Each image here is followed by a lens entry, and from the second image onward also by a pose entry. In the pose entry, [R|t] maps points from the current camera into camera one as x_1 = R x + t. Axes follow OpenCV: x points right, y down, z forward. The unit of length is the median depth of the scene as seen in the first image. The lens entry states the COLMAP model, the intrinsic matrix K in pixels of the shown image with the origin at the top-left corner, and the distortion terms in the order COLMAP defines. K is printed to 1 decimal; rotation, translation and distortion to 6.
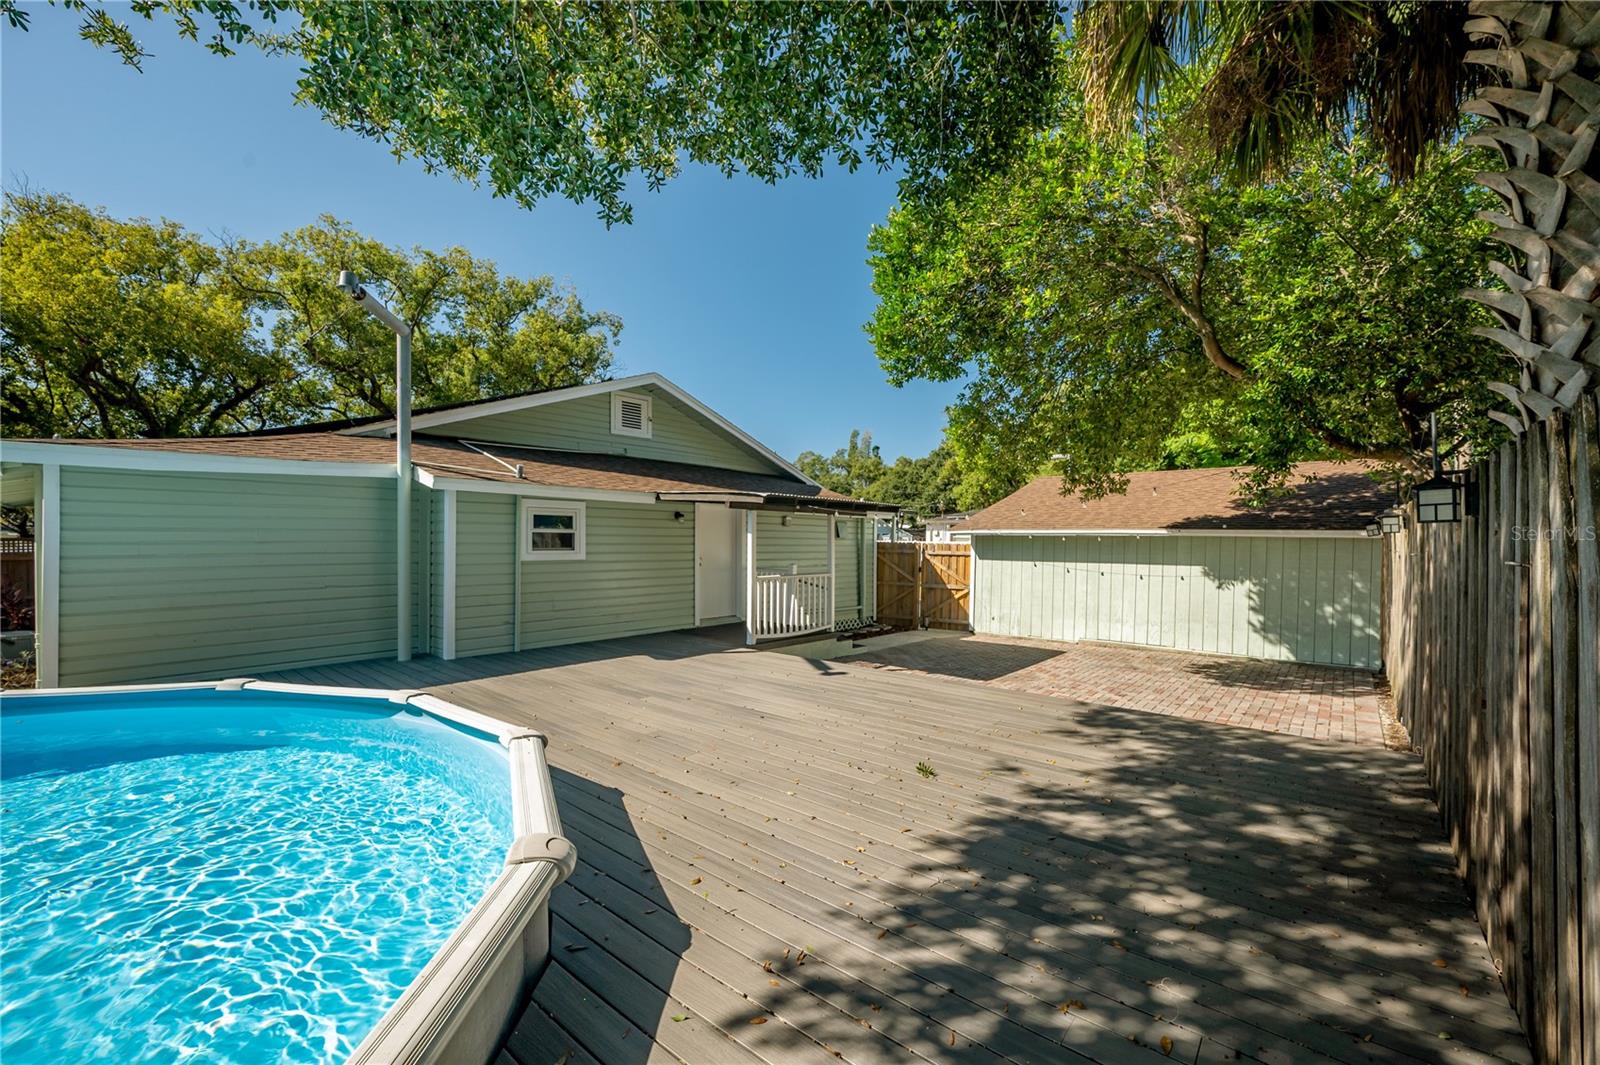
lens RADIAL K [[635.7, 0, 809.6], [0, 635.7, 547.3], [0, 0, 1]] dist [-0.002122, -0.000555]
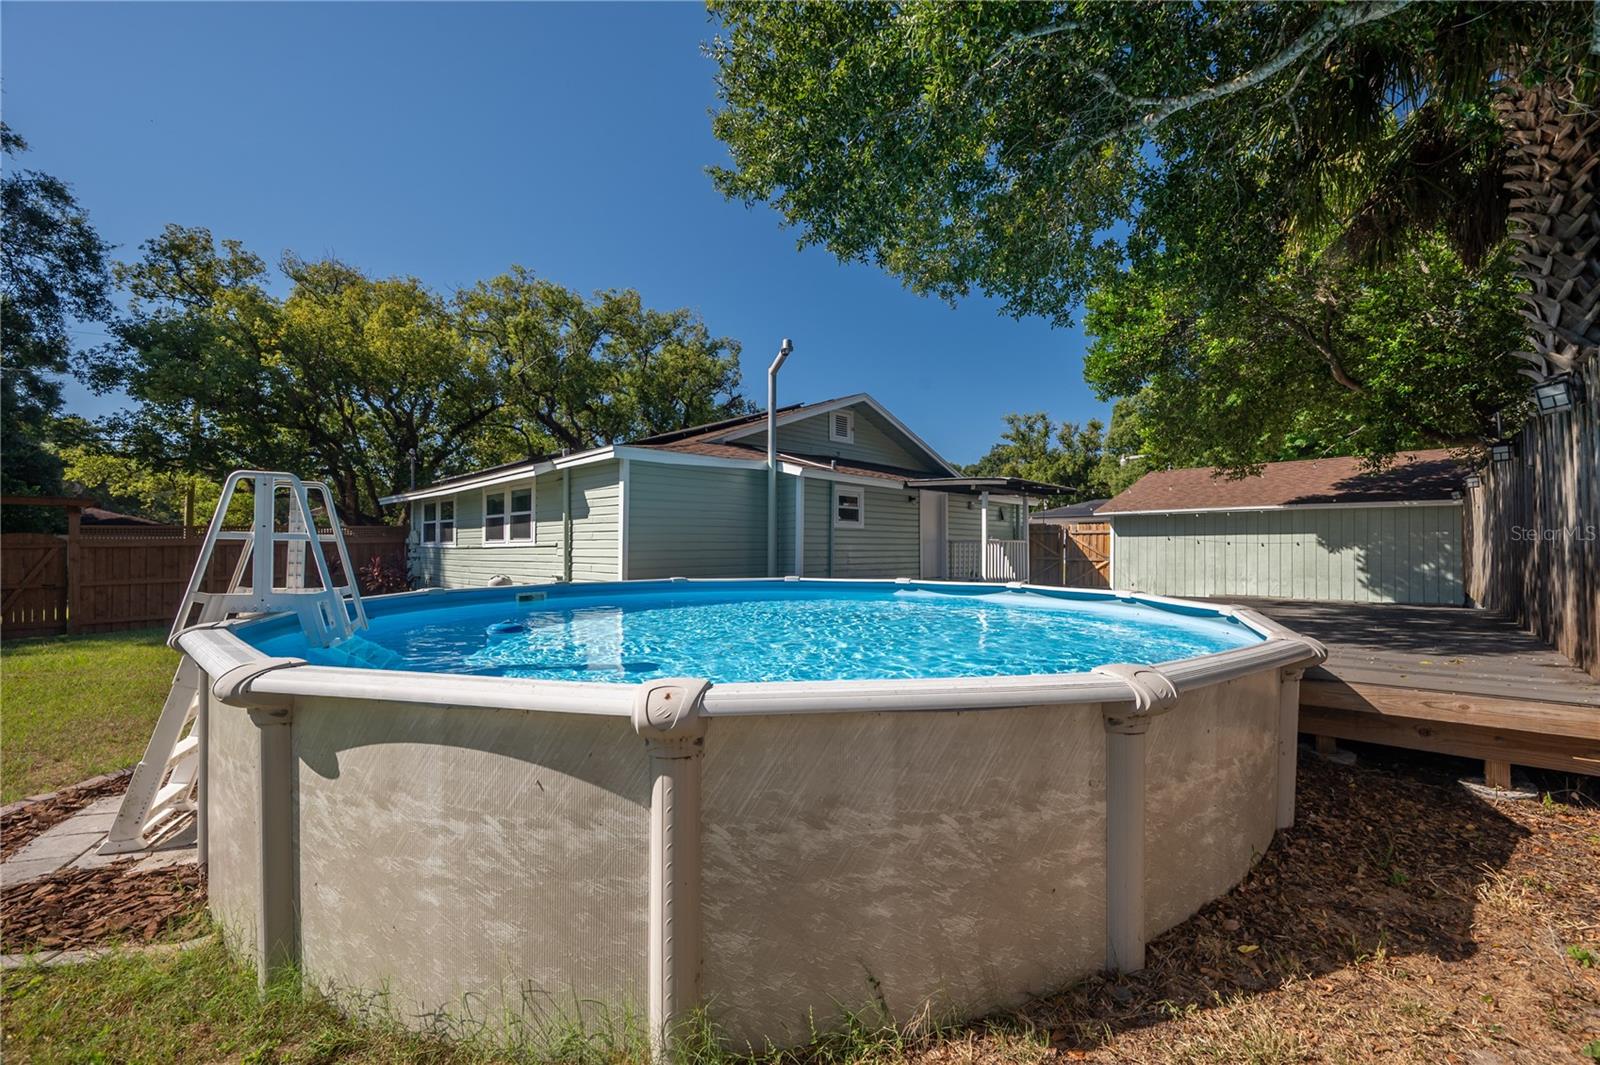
lens RADIAL K [[637.8, 0, 808.9], [0, 637.8, 538.3], [0, 0, 1]] dist [-0.002070, -0.000269]
pose [[0.998569, -0.010379, -0.052465, -0.355718], [0.008802, 0.999505, -0.030201, 0.073139], [0.052752, 0.029696, 0.998166, -0.361885]]
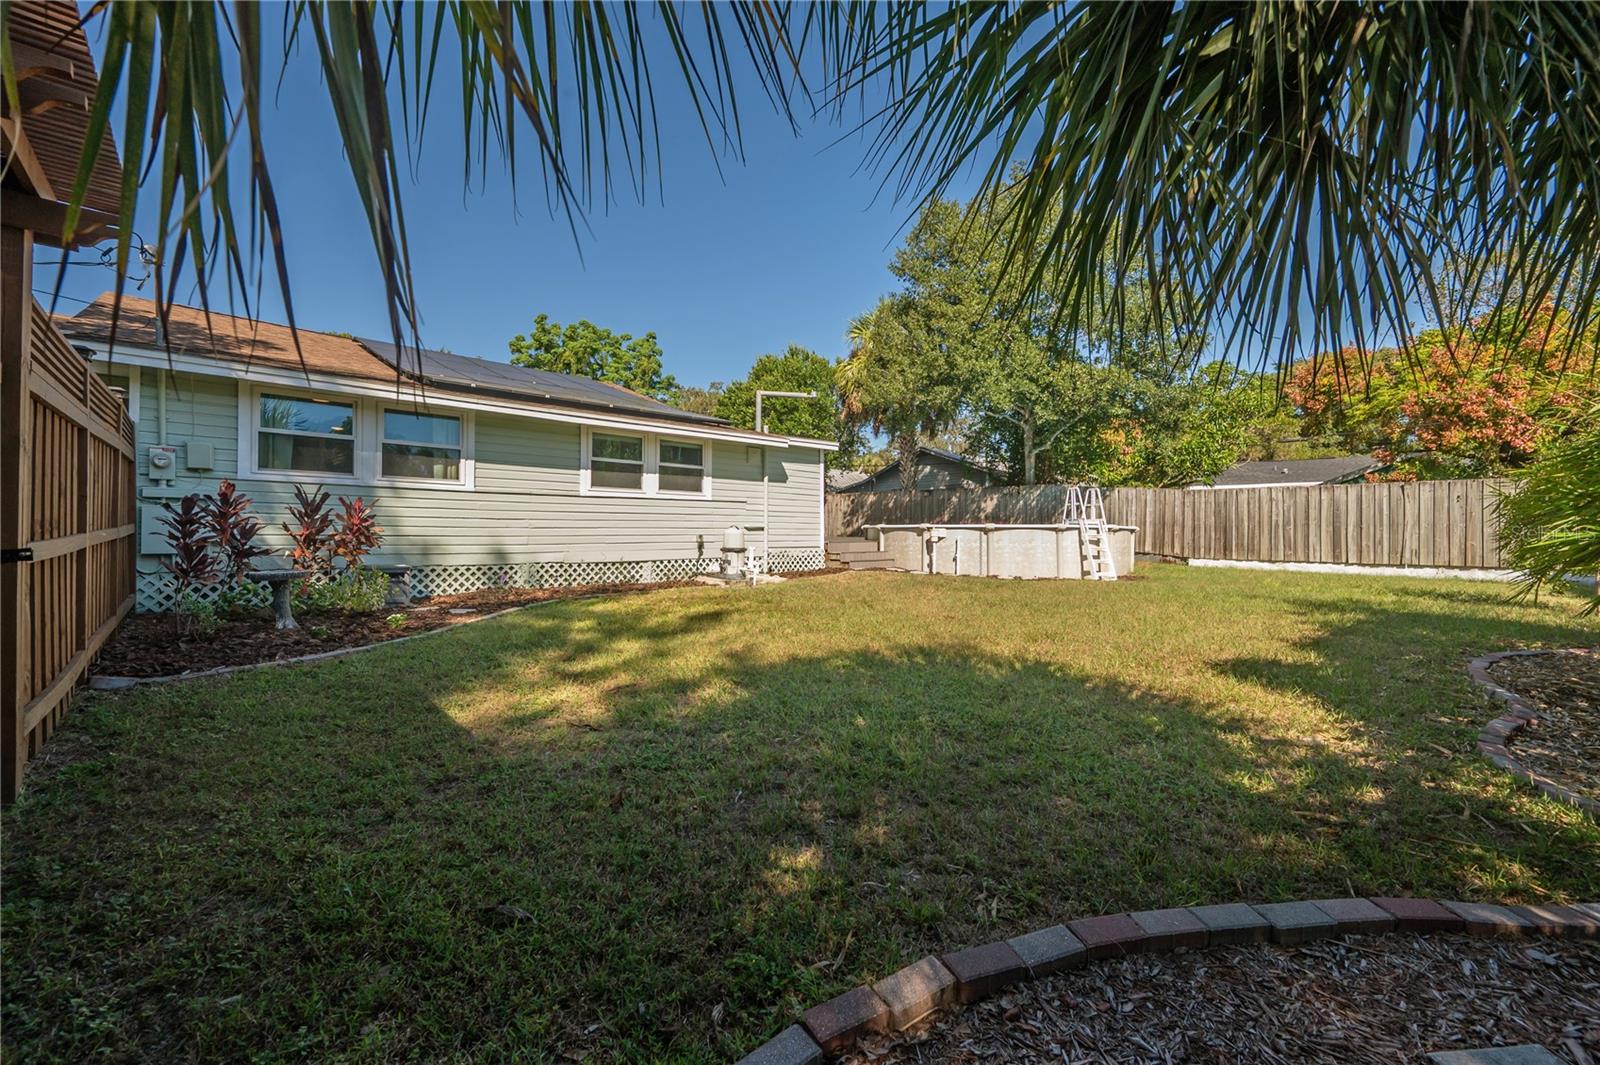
lens RADIAL K [[637.8, 0, 808.9], [0, 637.8, 538.3], [0, 0, 1]] dist [-0.002070, -0.000269]
pose [[0.130809, -0.019472, 0.991216, -2.116411], [0.002934, 0.999810, 0.019253, 0.098206], [-0.991403, 0.000390, 0.130841, 0.416705]]
